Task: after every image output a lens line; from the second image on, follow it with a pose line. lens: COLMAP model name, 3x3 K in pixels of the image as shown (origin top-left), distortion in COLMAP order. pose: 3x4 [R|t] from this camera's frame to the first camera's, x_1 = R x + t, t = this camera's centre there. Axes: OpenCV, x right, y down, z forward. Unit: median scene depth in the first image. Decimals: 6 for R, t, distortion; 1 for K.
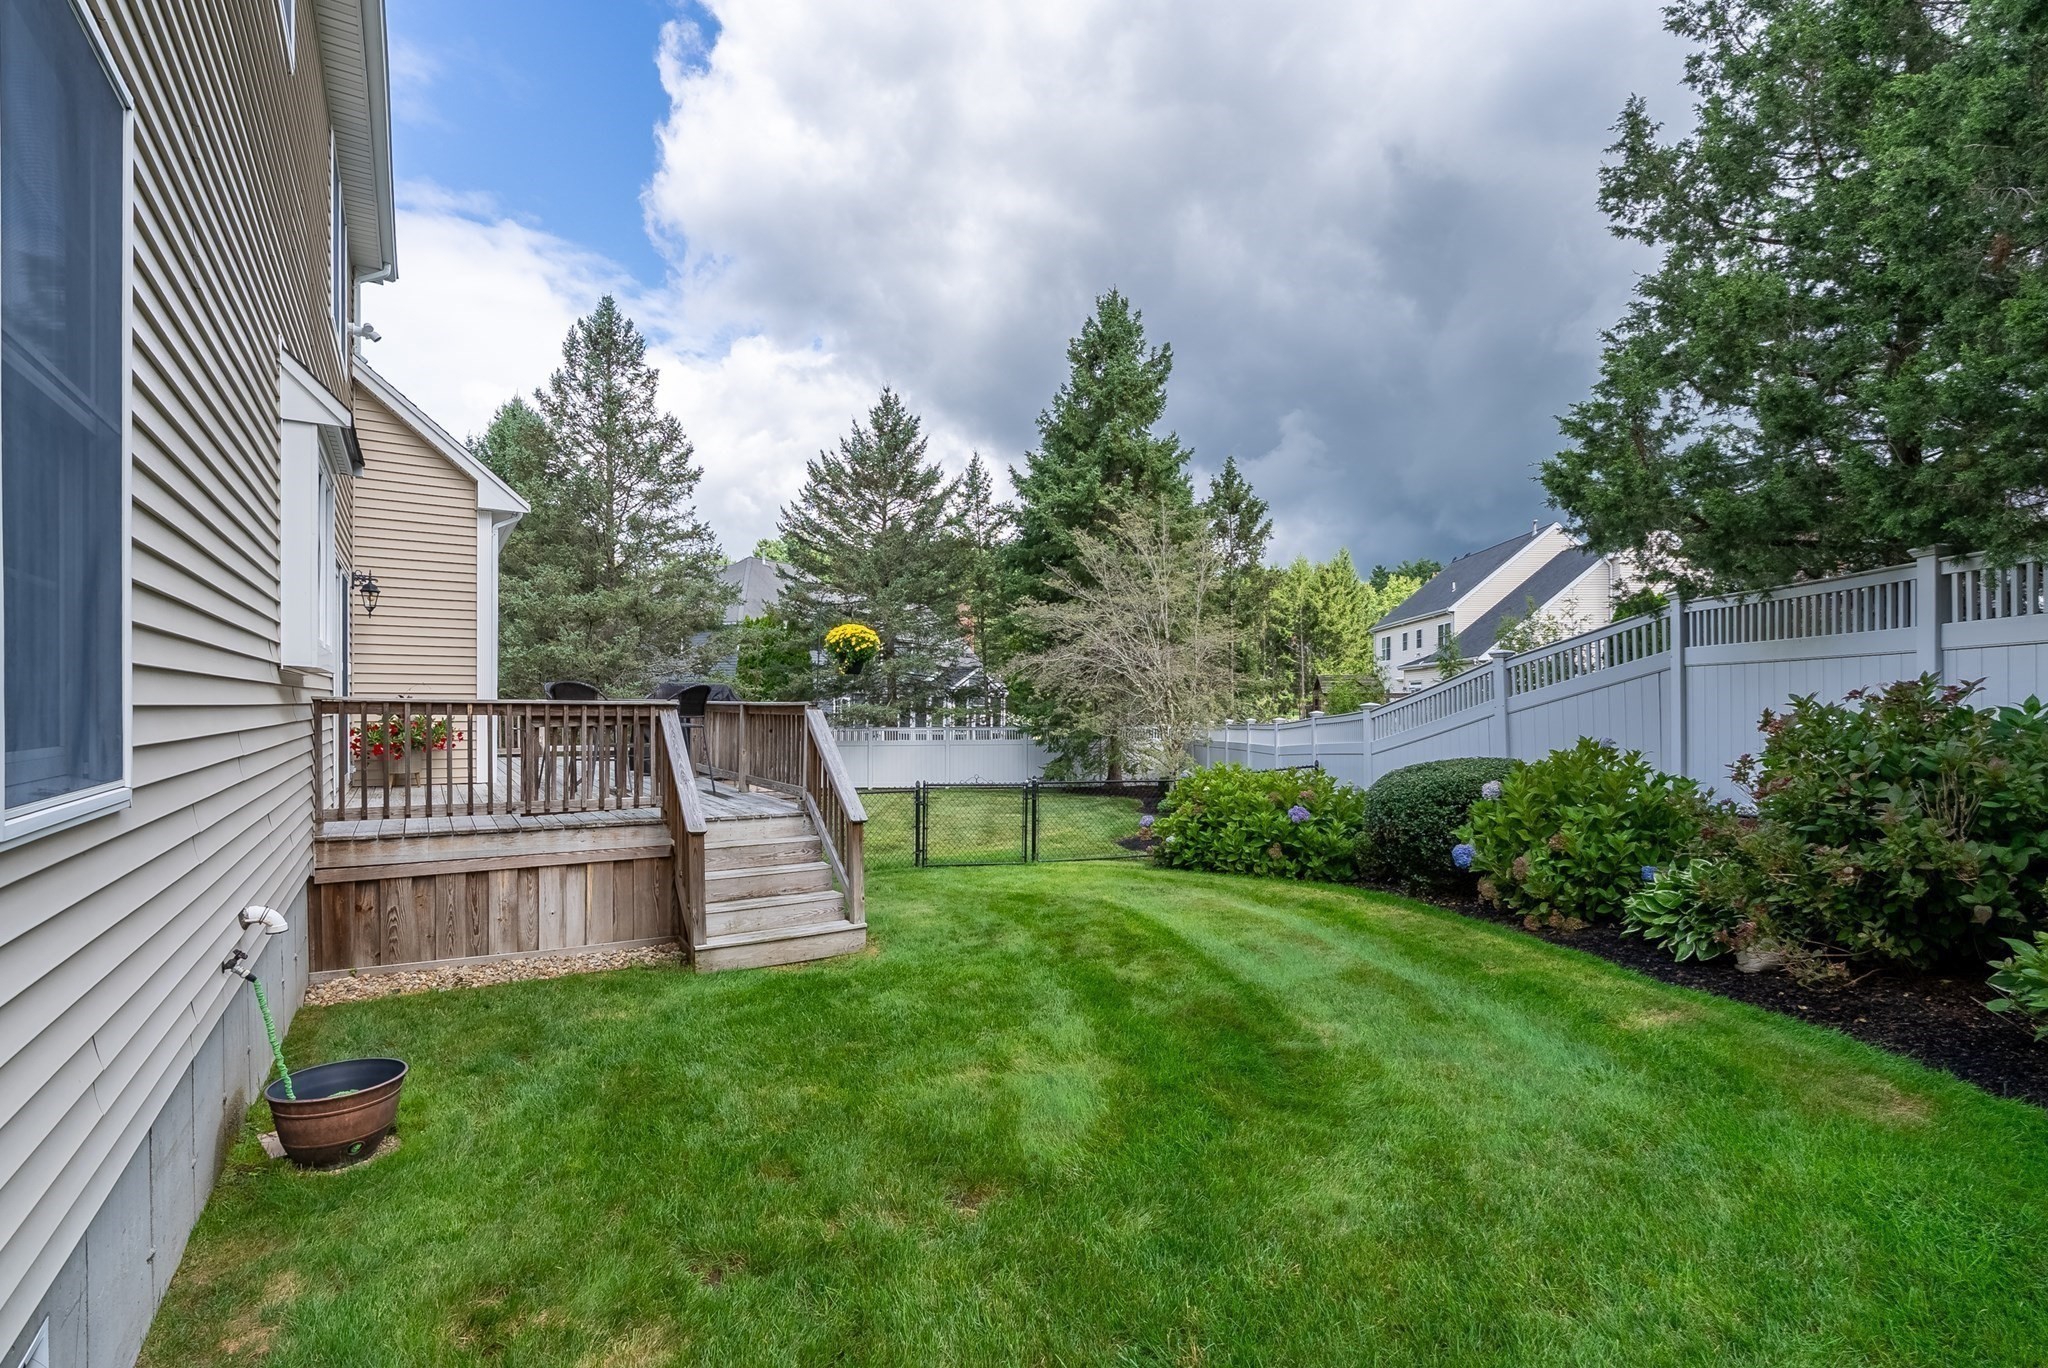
lens RADIAL K [[932.2, 0, 1018.6], [0, 932.2, 701.1], [0, 0, 1]] dist [-0.004837, -0.000334]
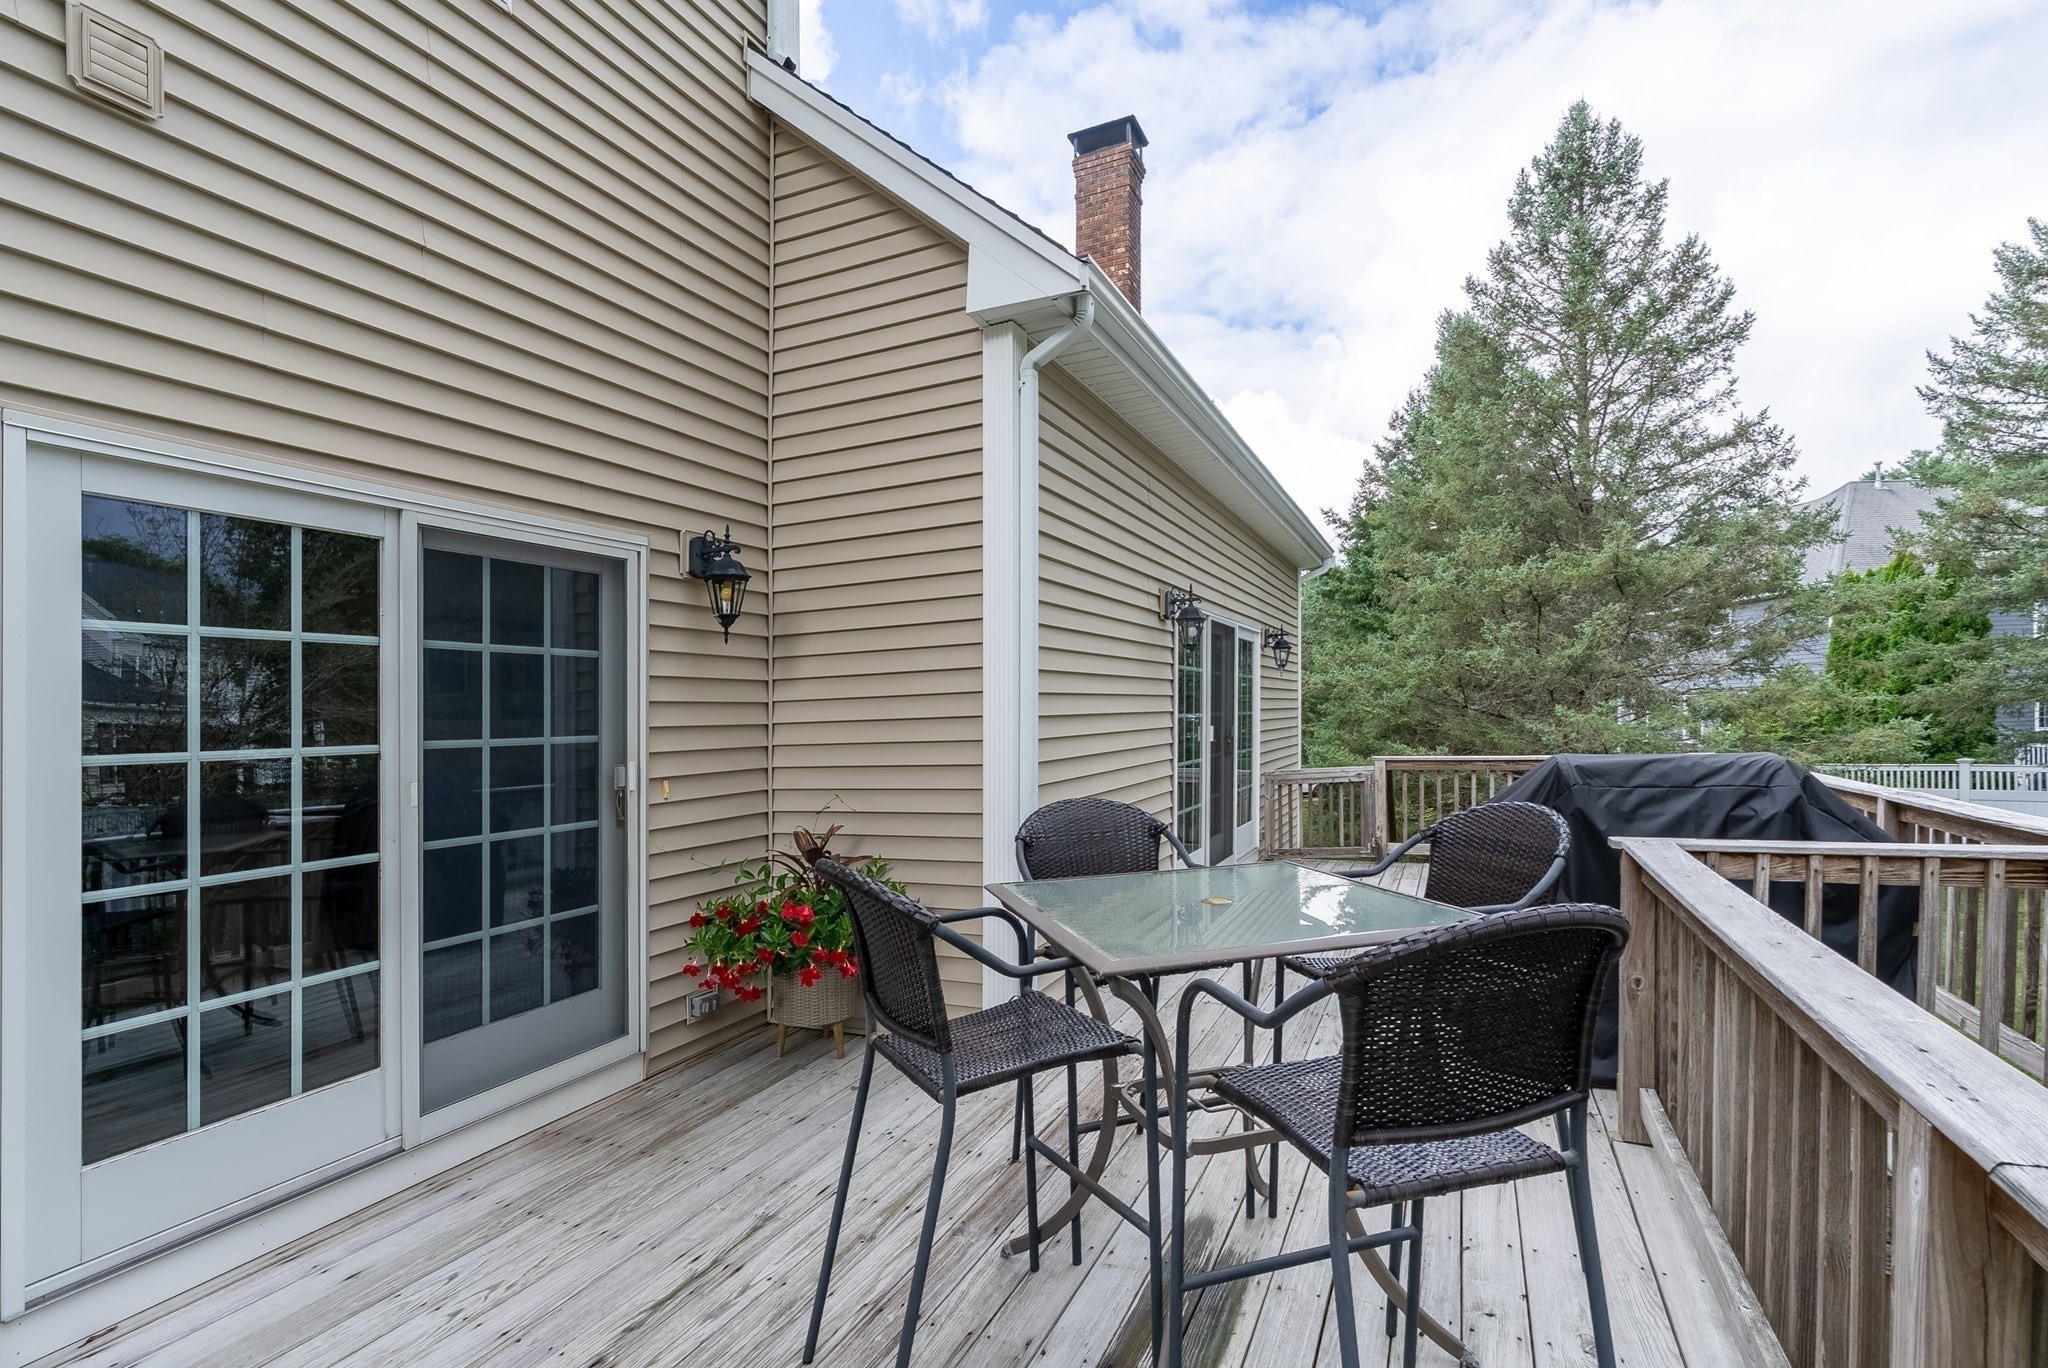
lens RADIAL K [[932.2, 0, 1042.6], [0, 932.2, 753.4], [0, 0, 1]] dist [-0.004837, -0.000334]
pose [[0.545935, 0.012917, -0.837728, -0.096804], [0.036248, 0.998581, 0.039019, -0.018138], [0.837043, -0.051668, 0.544692, 0.312381]]
